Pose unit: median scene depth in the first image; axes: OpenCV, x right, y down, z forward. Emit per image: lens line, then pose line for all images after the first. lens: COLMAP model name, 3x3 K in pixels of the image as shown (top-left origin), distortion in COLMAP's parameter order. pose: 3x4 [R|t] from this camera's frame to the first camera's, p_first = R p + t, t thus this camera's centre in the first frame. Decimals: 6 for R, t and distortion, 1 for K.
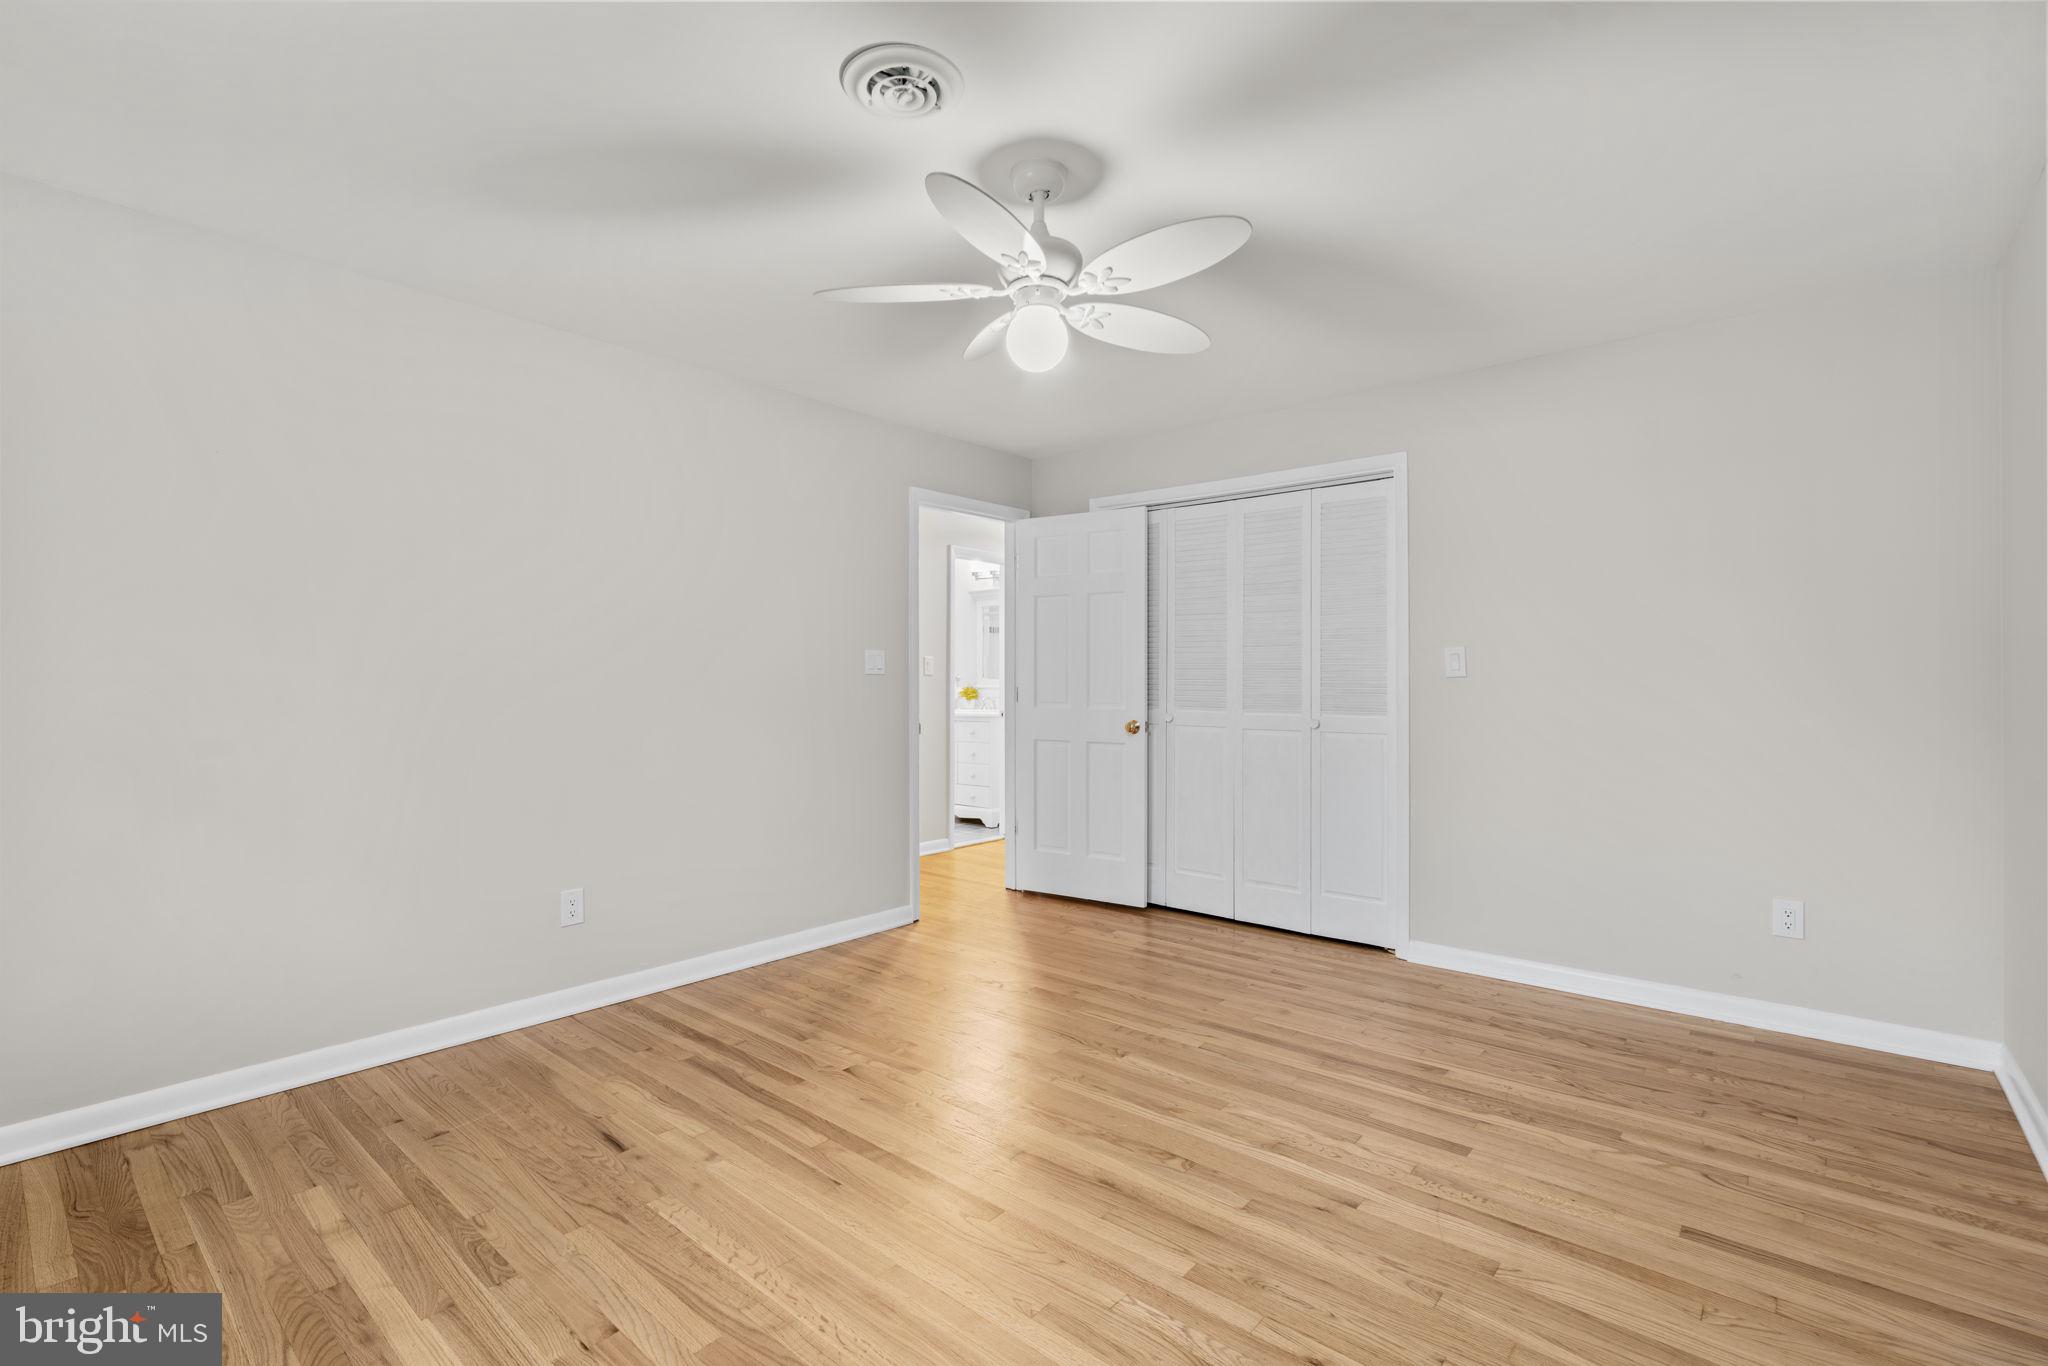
lens RADIAL K [[920.6, 0, 1014.0], [0, 920.6, 677.3], [0, 0, 1]] dist [-0.018484, 0.008593]
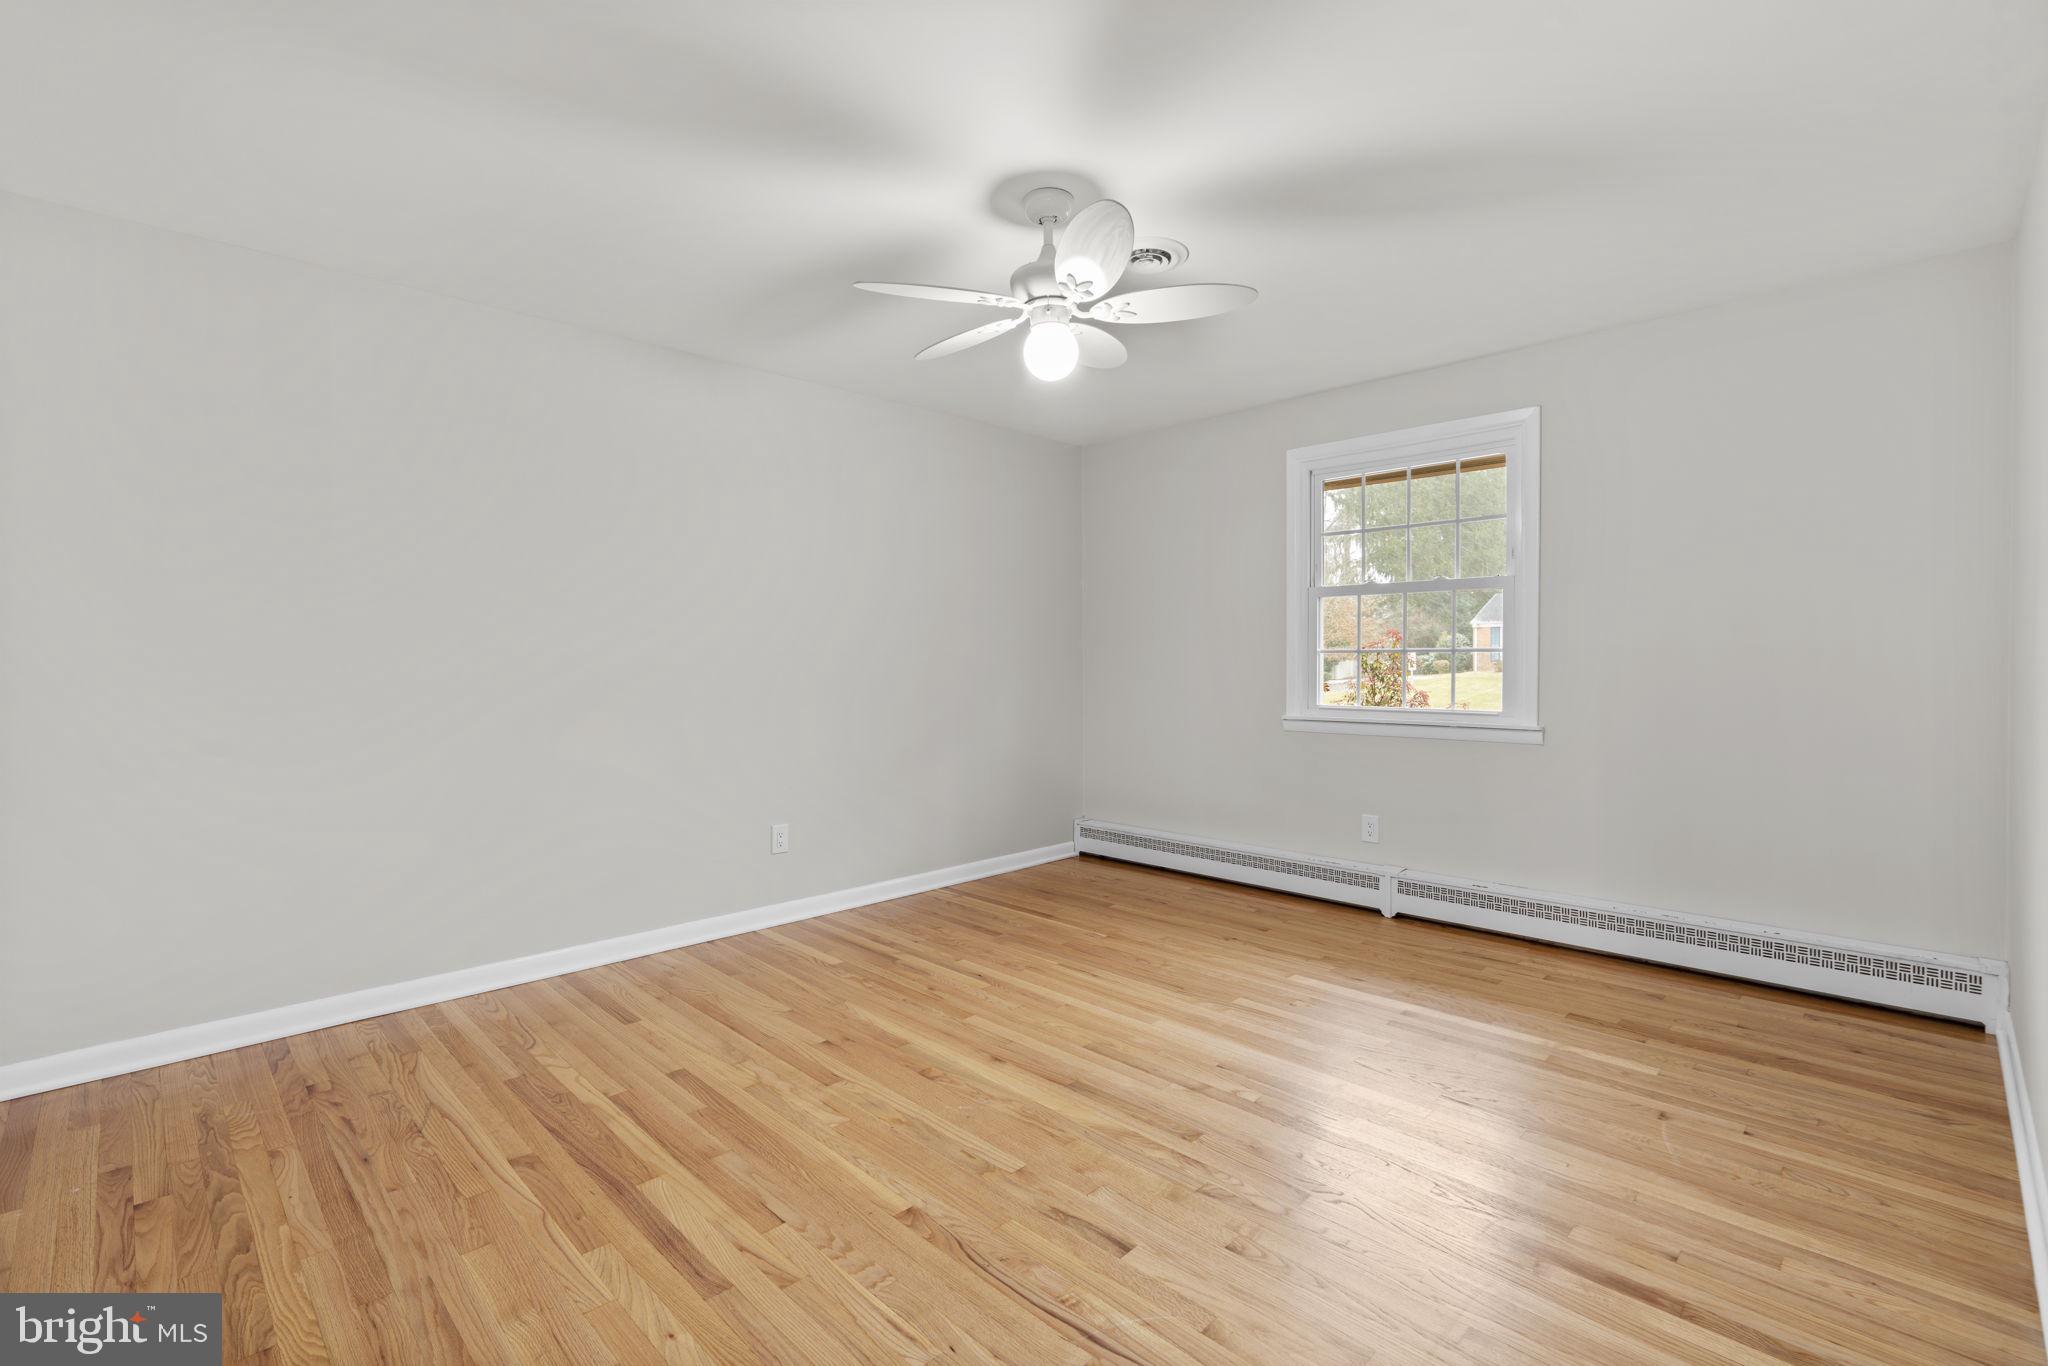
lens RADIAL K [[920.6, 0, 1014.0], [0, 920.6, 677.3], [0, 0, 1]] dist [-0.018484, 0.008593]
pose [[-0.996428, 0.003315, 0.084380, -0.021375], [0.004557, 0.999884, 0.014532, 0.013141], [-0.084322, 0.014865, -0.996328, 2.056283]]
